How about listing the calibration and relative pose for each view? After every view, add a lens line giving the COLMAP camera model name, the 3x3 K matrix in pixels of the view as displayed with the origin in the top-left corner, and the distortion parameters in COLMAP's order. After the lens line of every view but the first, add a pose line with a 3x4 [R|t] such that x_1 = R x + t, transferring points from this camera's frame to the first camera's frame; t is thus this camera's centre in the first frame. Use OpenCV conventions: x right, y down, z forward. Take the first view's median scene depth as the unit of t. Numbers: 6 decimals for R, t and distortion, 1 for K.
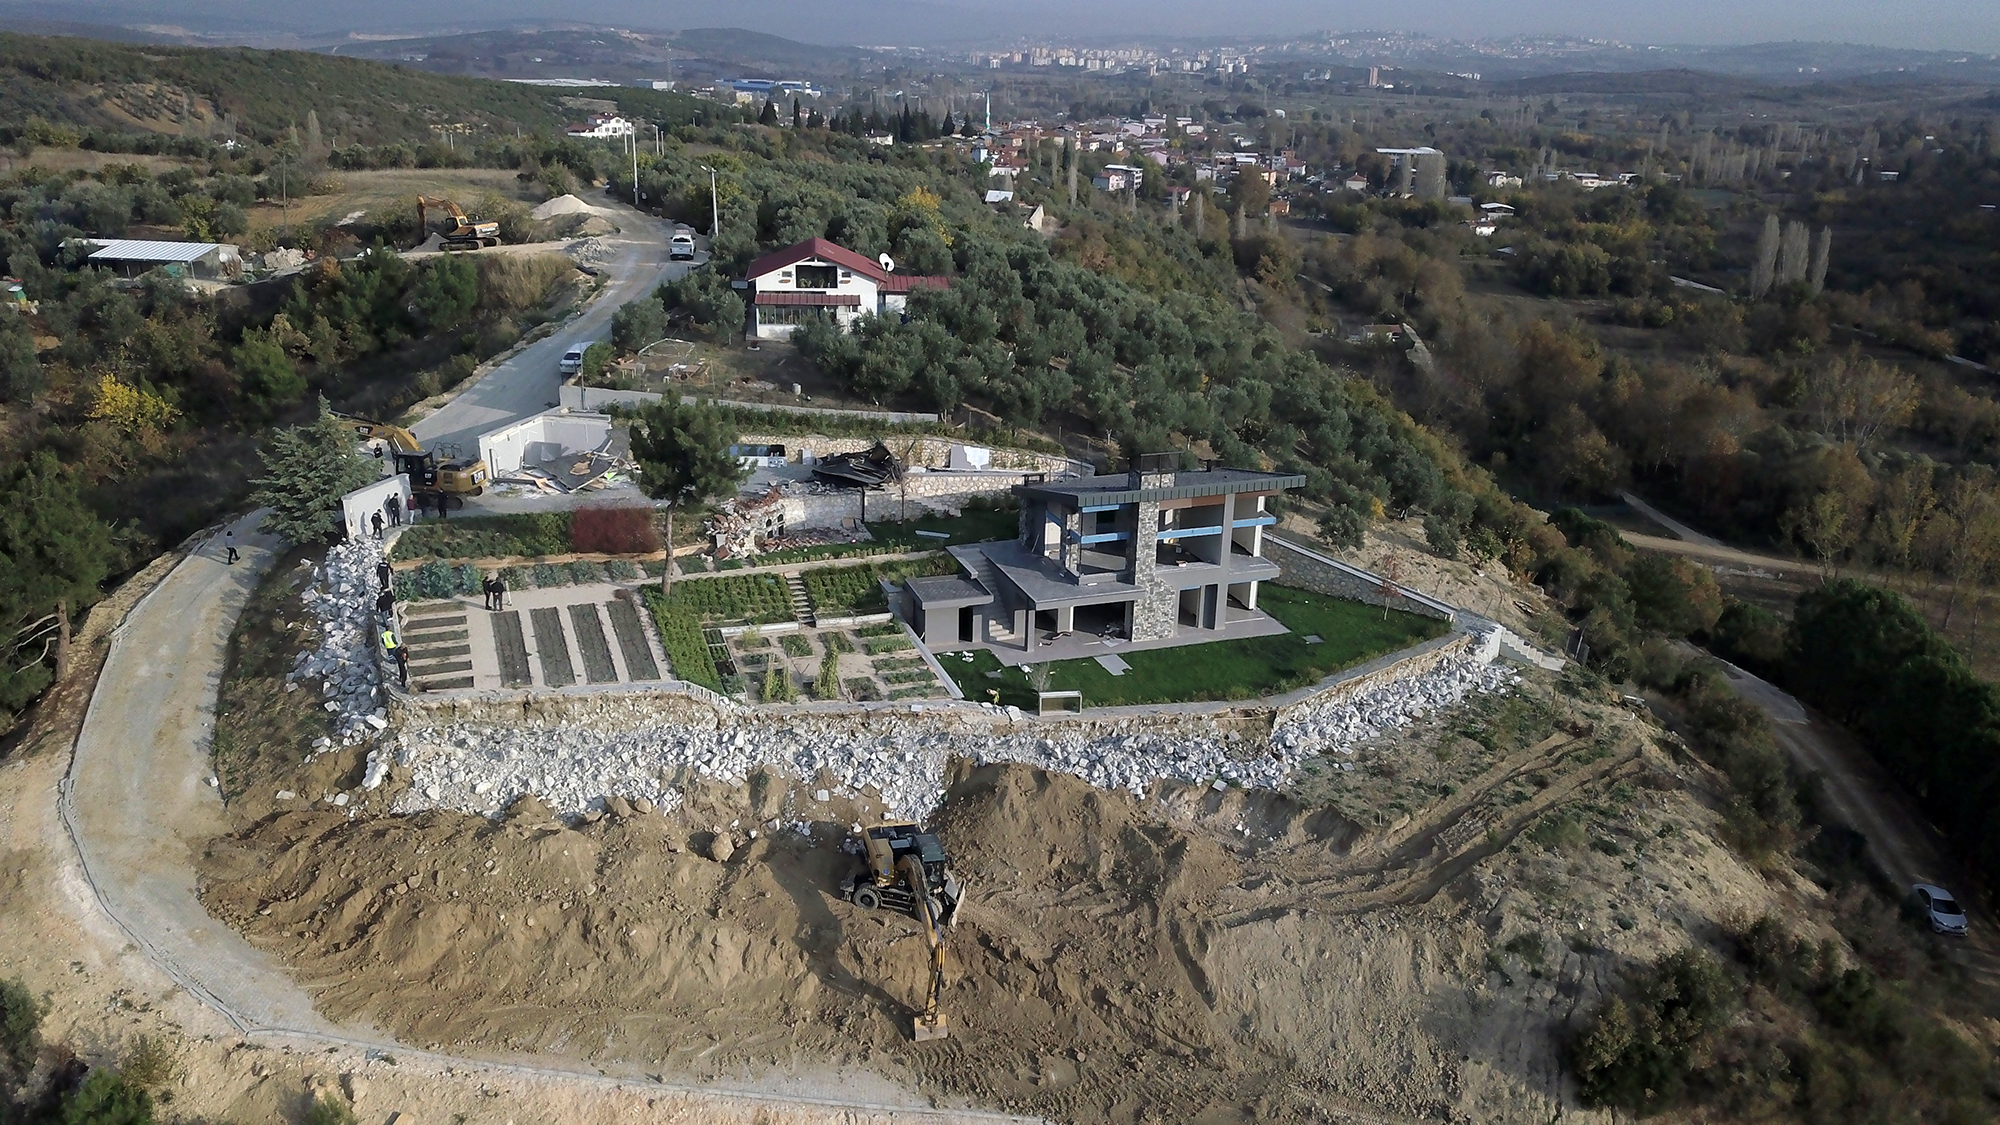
lens RADIAL K [[1526.8, 0, 1000.0], [0, 1526.8, 562.5], [0, 0, 1]] dist [0.010511, -0.003059]
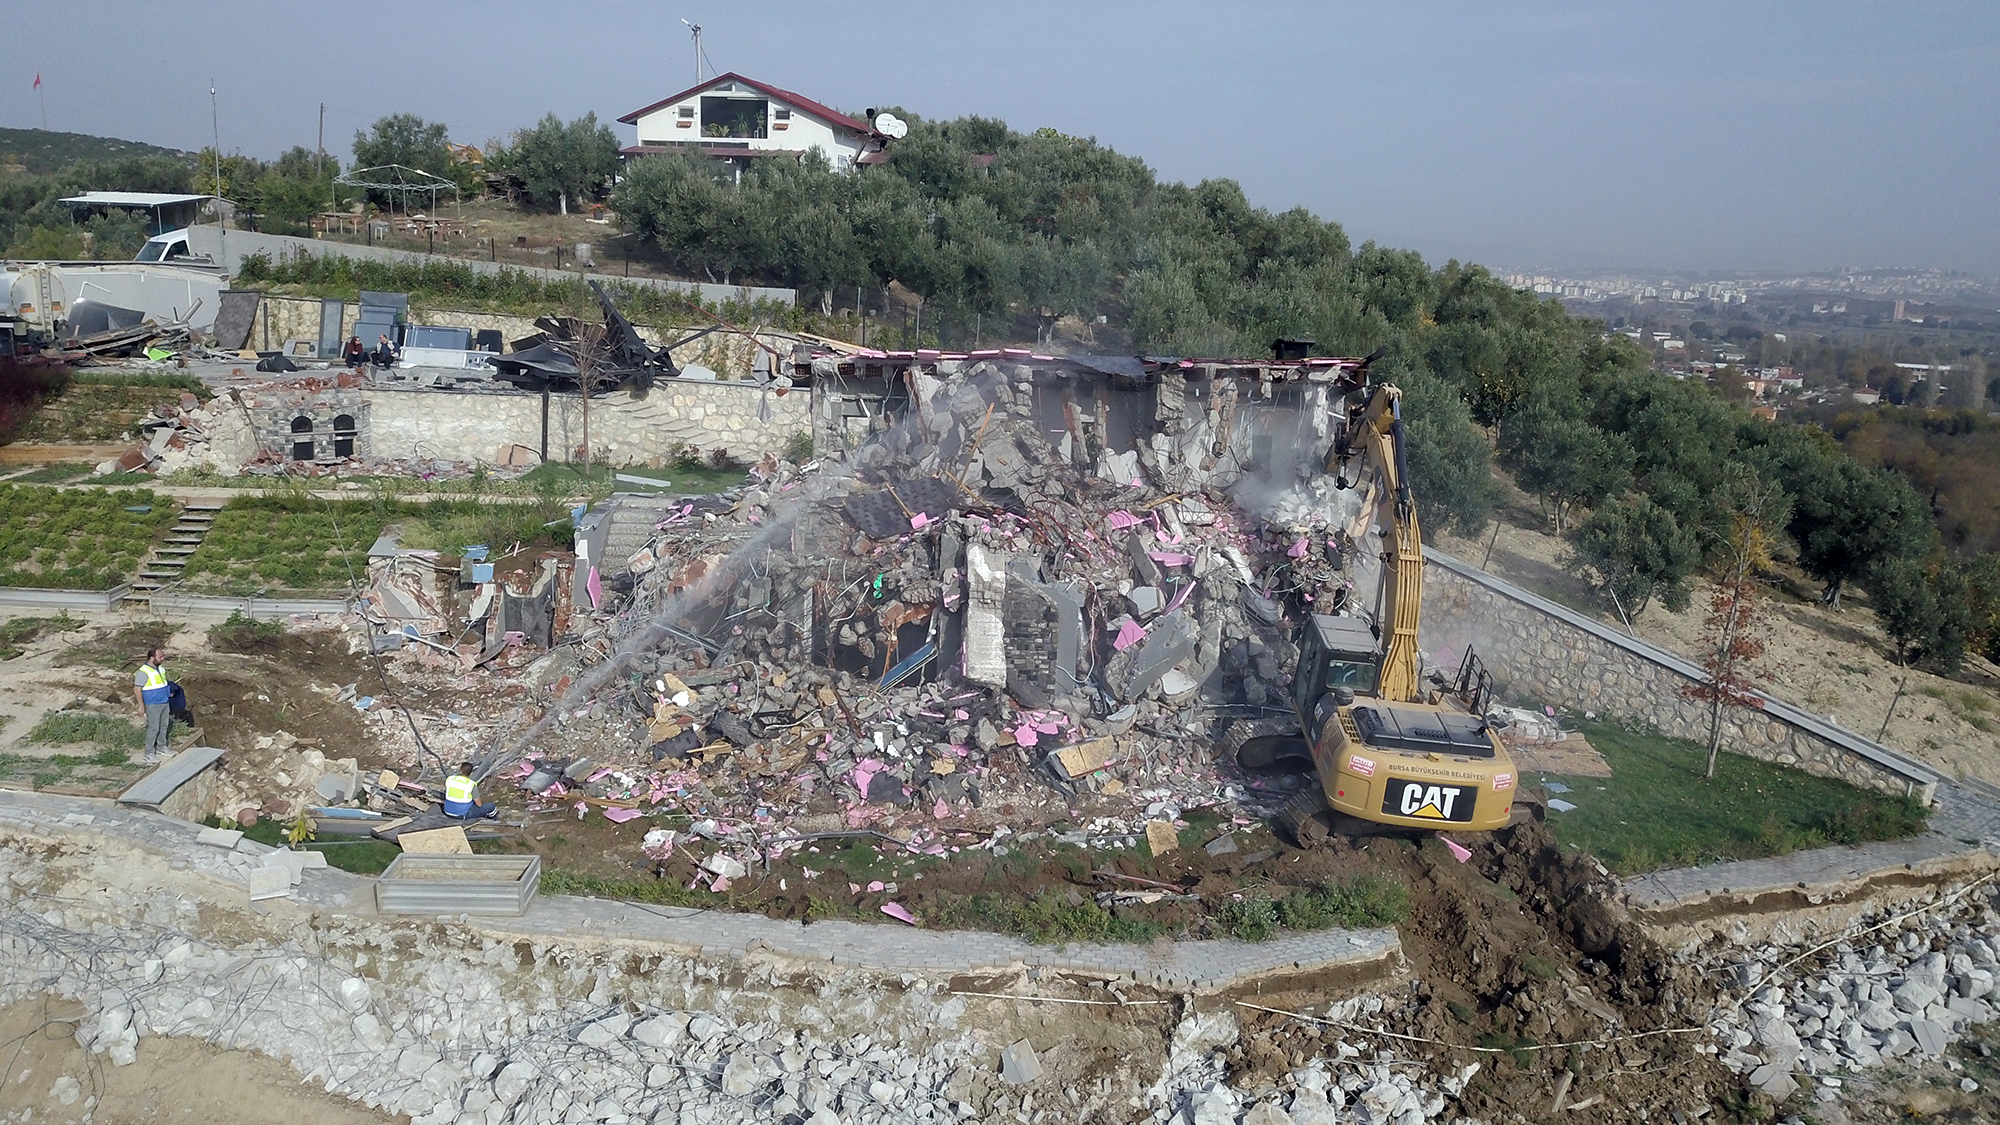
lens RADIAL K [[1529.1, 0, 1000.0], [0, 1529.1, 562.5], [0, 0, 1]] dist [0.003627, 0.001053]
pose [[0.955751, 0.072897, -0.285001, 0.155150], [-0.112092, 0.985967, -0.123714, 0.040681], [0.271984, 0.150186, 0.950510, 0.501062]]
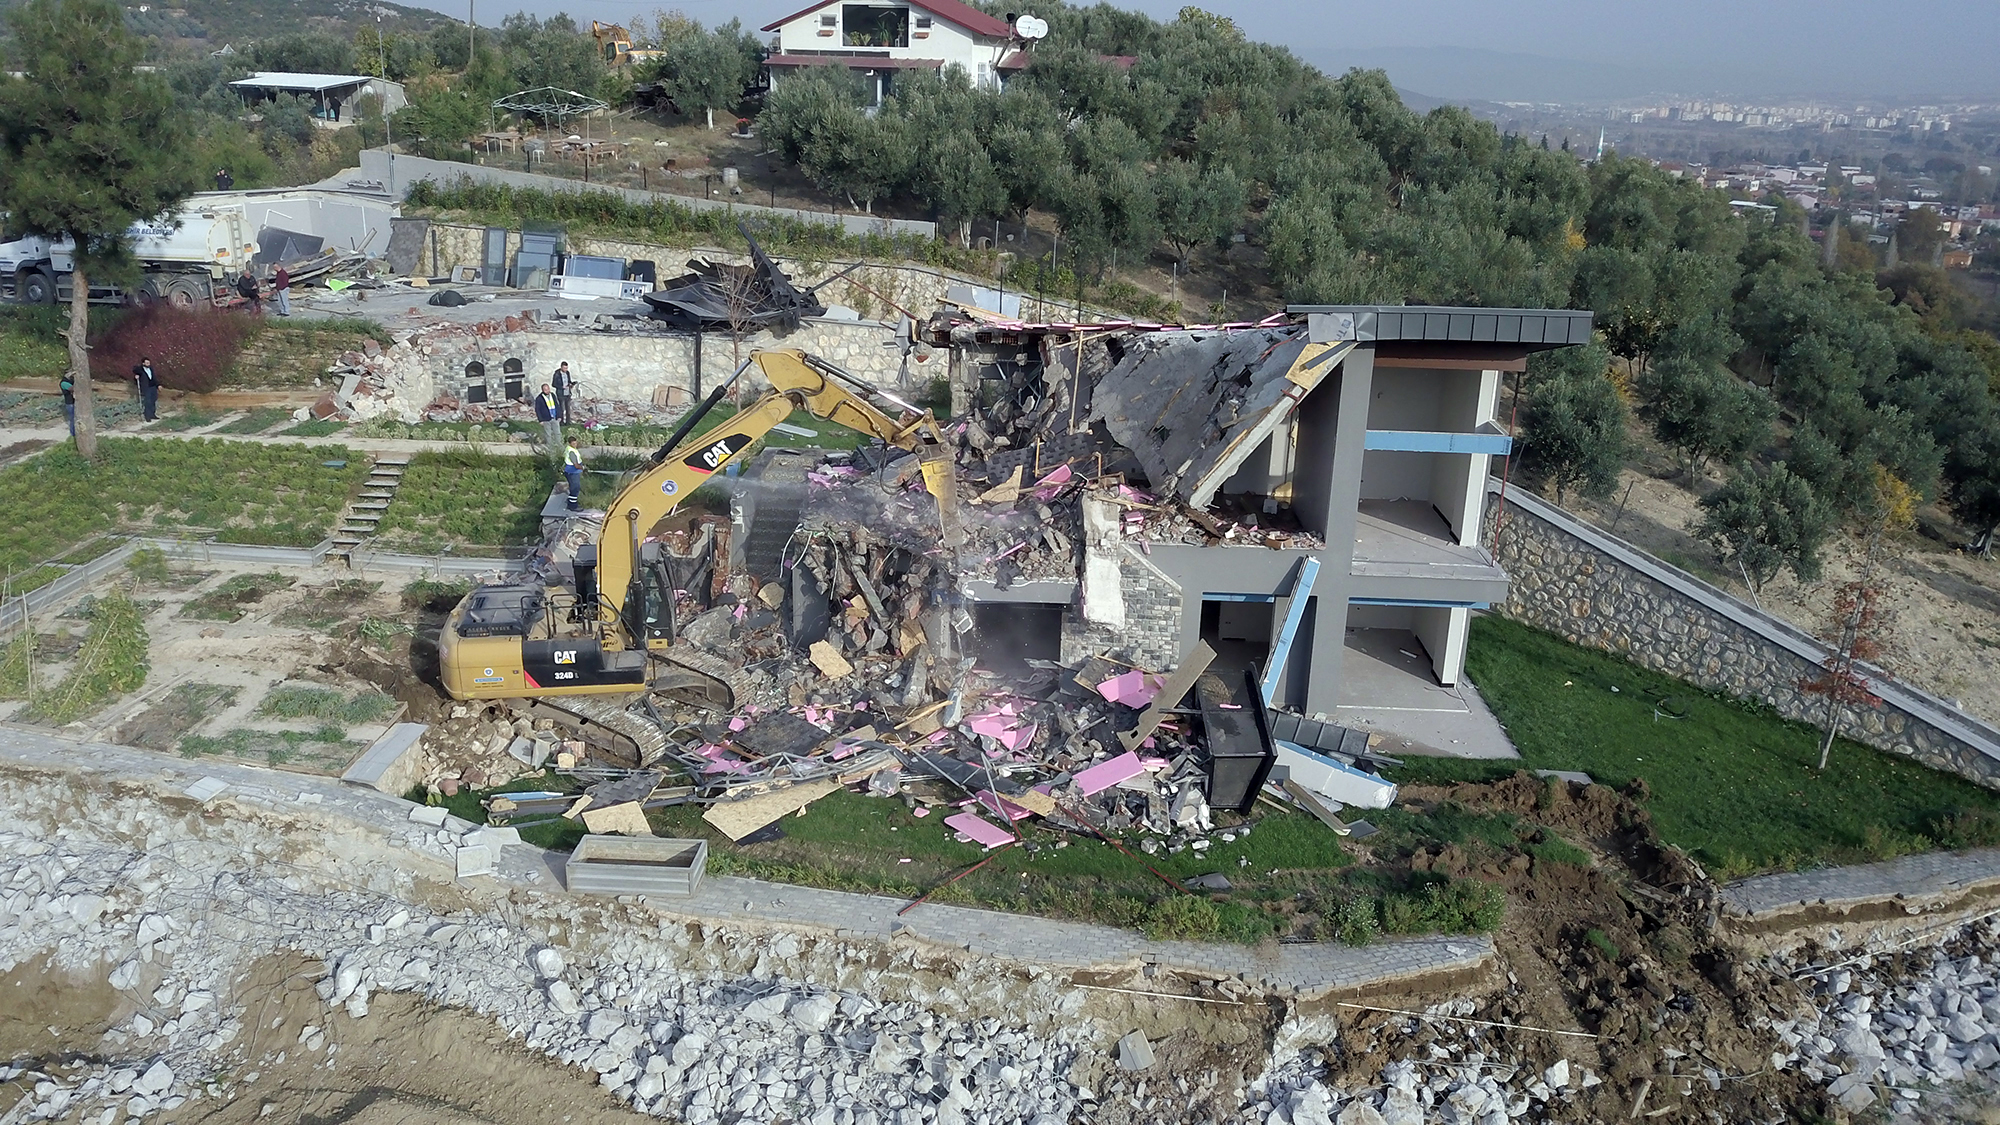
lens RADIAL K [[1526.8, 0, 1000.0], [0, 1526.8, 562.5], [0, 0, 1]] dist [0.010511, -0.003059]
pose [[0.925847, 0.119638, -0.358460, 0.158016], [-0.131846, 0.991223, -0.009712, 0.015463], [0.354151, 0.056254, 0.933495, 0.484915]]
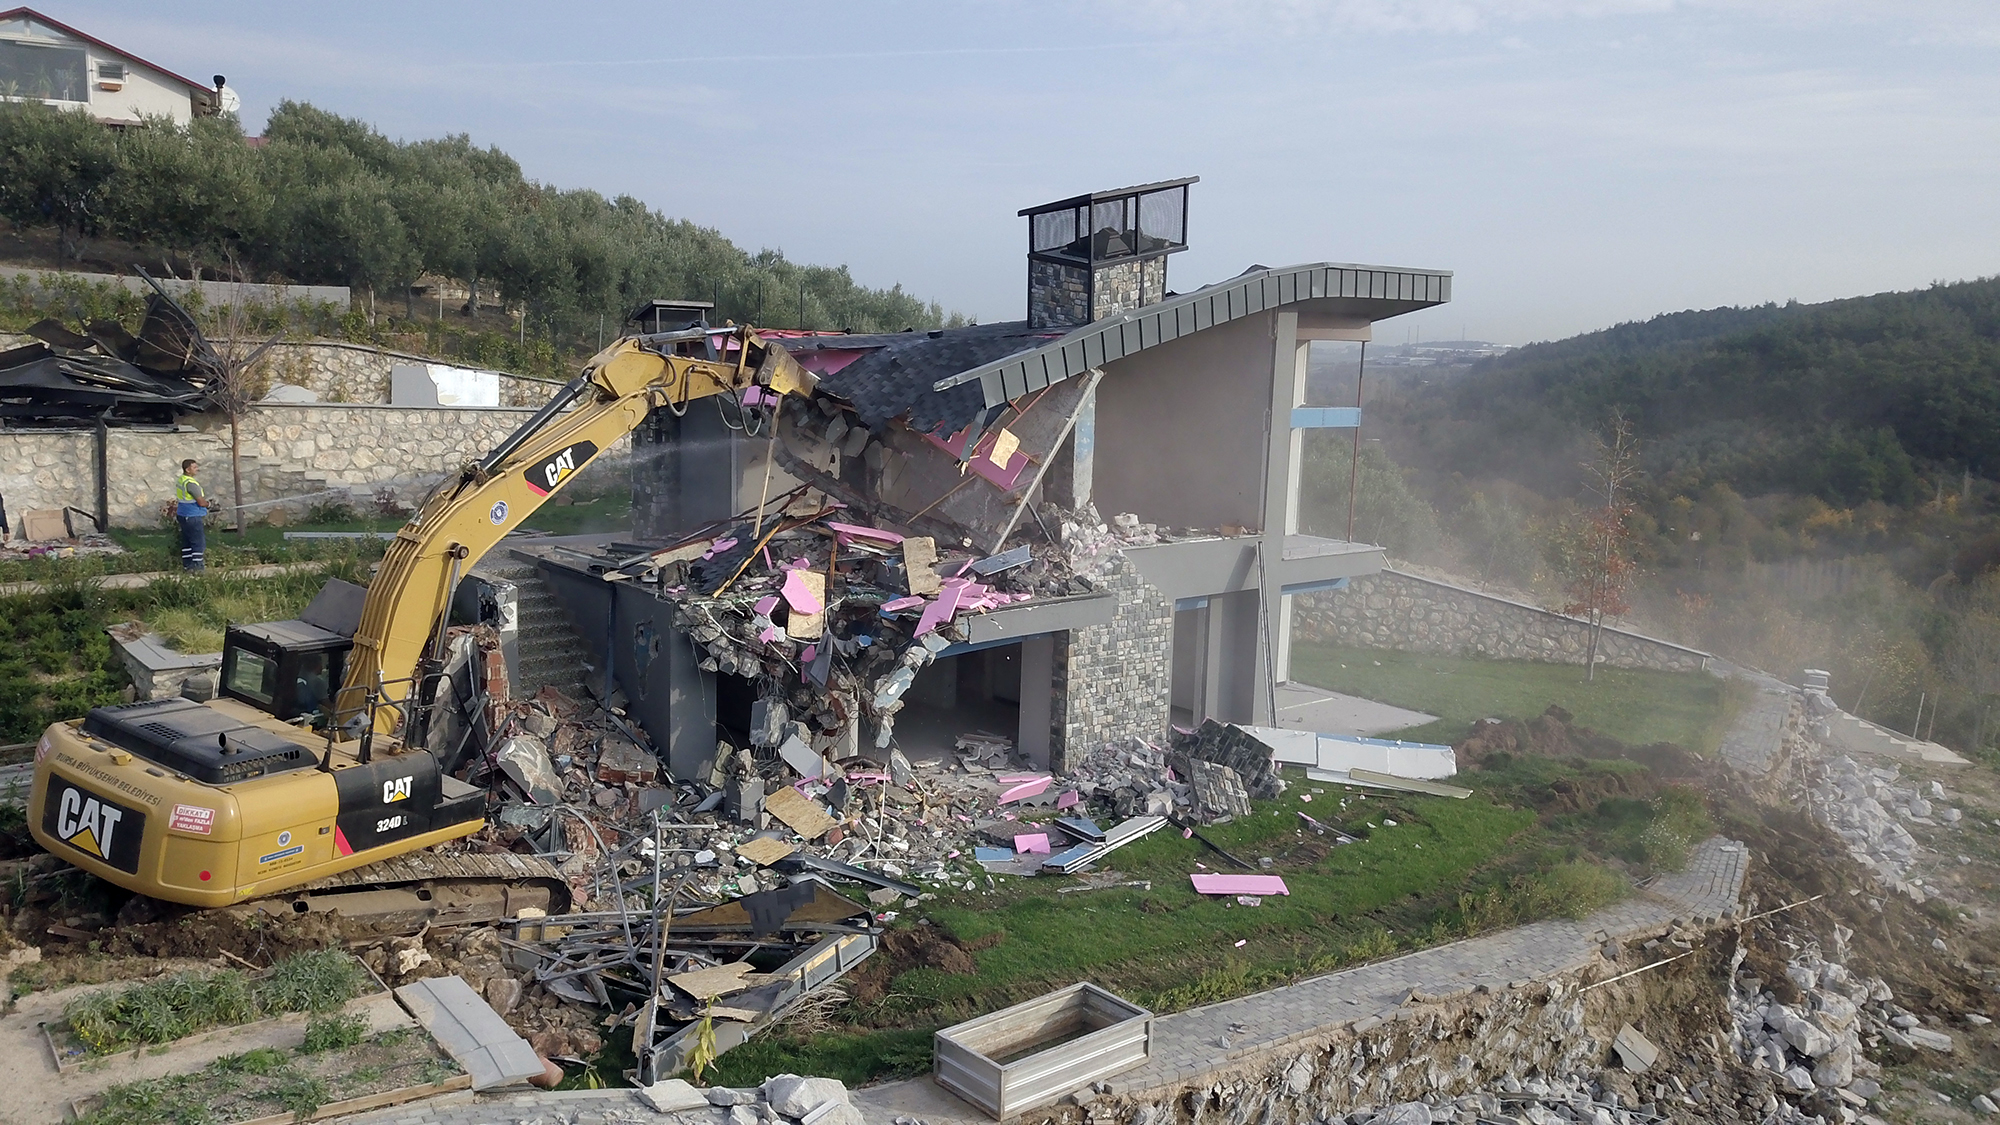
lens RADIAL K [[1529.1, 0, 1000.0], [0, 1529.1, 562.5], [0, 0, 1]] dist [0.003627, 0.001053]
pose [[0.936904, -0.045561, 0.346605, -0.021670], [0.107610, 0.980916, -0.161939, 0.044531], [-0.332612, 0.189020, 0.923927, 0.545970]]
